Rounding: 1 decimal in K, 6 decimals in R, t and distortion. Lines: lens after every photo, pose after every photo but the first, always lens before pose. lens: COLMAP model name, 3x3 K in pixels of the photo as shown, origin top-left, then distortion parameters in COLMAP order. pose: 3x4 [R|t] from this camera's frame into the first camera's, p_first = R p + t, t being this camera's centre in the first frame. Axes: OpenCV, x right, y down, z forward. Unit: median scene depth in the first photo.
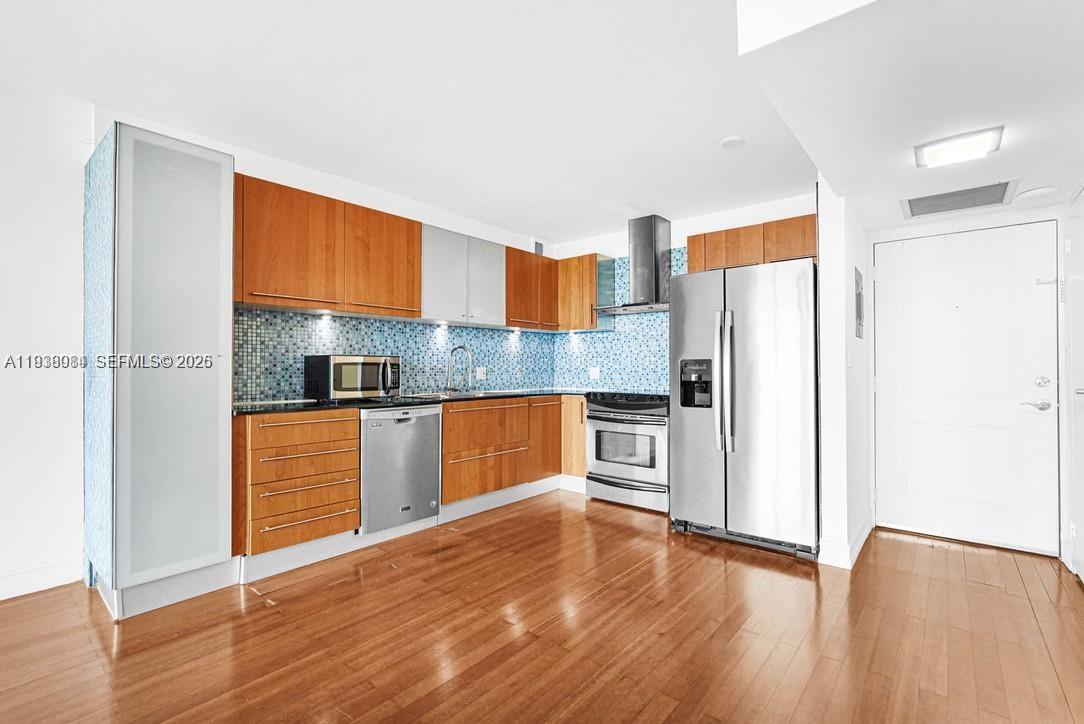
lens RADIAL K [[488.6, 0, 541.2], [0, 488.6, 358.8], [0, 0, 1]] dist [-0.005024, 0.000934]
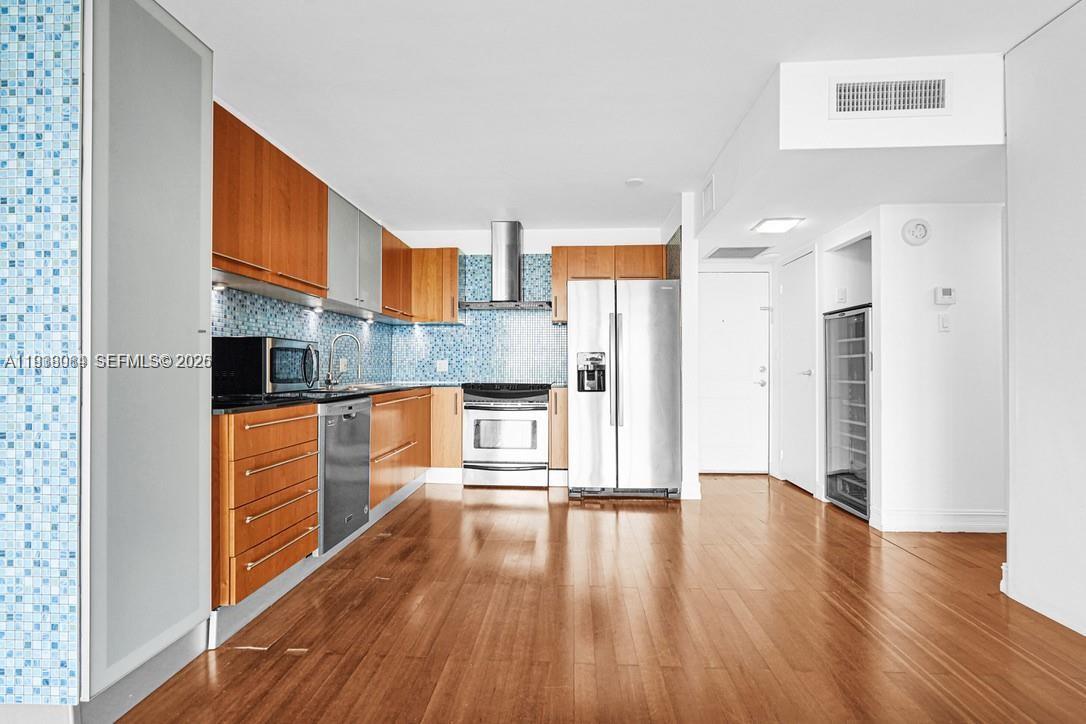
lens RADIAL K [[489.5, 0, 546.7], [0, 489.5, 361.8], [0, 0, 1]] dist [-0.005024, 0.000934]
pose [[0.800291, 0.007512, 0.599565, -0.399082], [-0.013098, 0.999902, 0.004955, 0.016076], [-0.599469, -0.011819, 0.800310, 0.078308]]
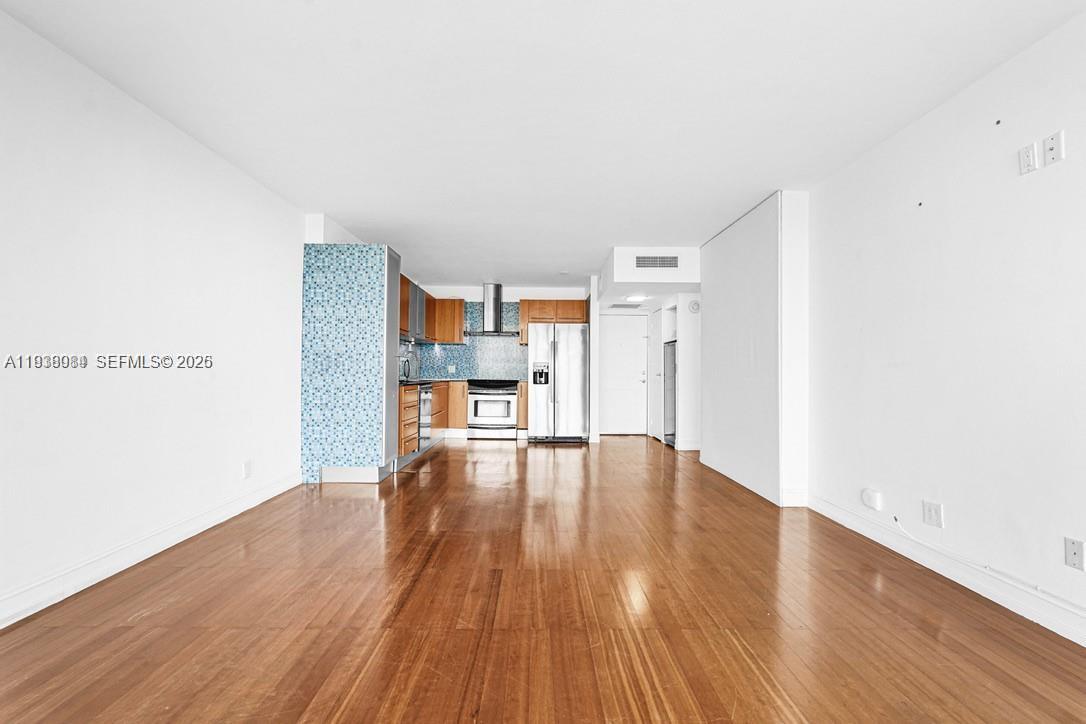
lens RADIAL K [[489.5, 0, 540.2], [0, 489.5, 363.8], [0, 0, 1]] dist [-0.005024, 0.000934]
pose [[0.763974, 0.016942, 0.645025, -0.895637], [-0.021764, 0.999763, -0.000482, 0.006841], [-0.644880, -0.013670, 0.764161, -0.555131]]
